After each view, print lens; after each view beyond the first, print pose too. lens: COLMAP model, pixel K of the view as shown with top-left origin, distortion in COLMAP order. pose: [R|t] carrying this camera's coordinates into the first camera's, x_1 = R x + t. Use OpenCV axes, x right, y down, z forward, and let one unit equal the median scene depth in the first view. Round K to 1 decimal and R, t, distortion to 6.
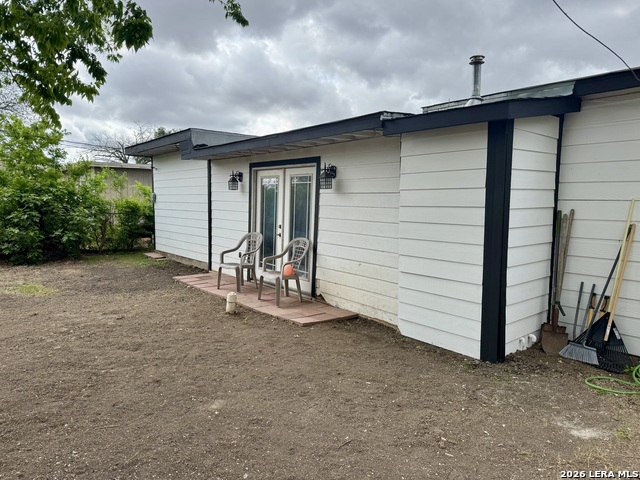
lens RADIAL K [[454.6, 0, 320.0], [0, 454.6, 238.9], [0, 0, 1]] dist [0.004130, -0.011513]
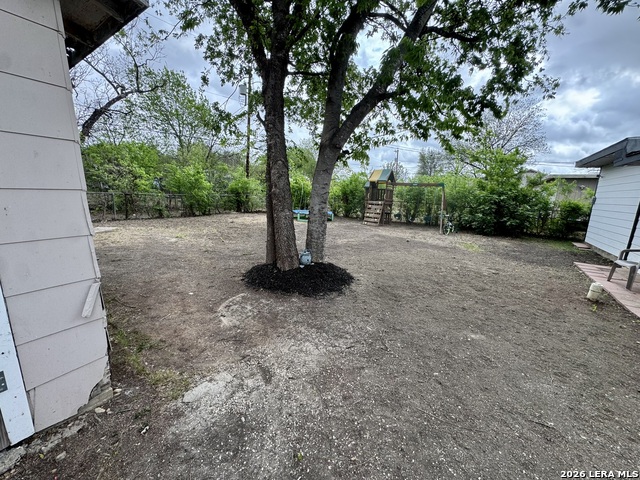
lens RADIAL K [[253.8, 0, 320.3], [0, 253.8, 242.4], [0, 0, 1]] dist [0.000779, 0.000514]
pose [[0.290273, 0.193900, -0.937094, 0.182678], [-0.121405, 0.978806, 0.164924, -0.002446], [0.949211, 0.065894, 0.307662, 0.139991]]
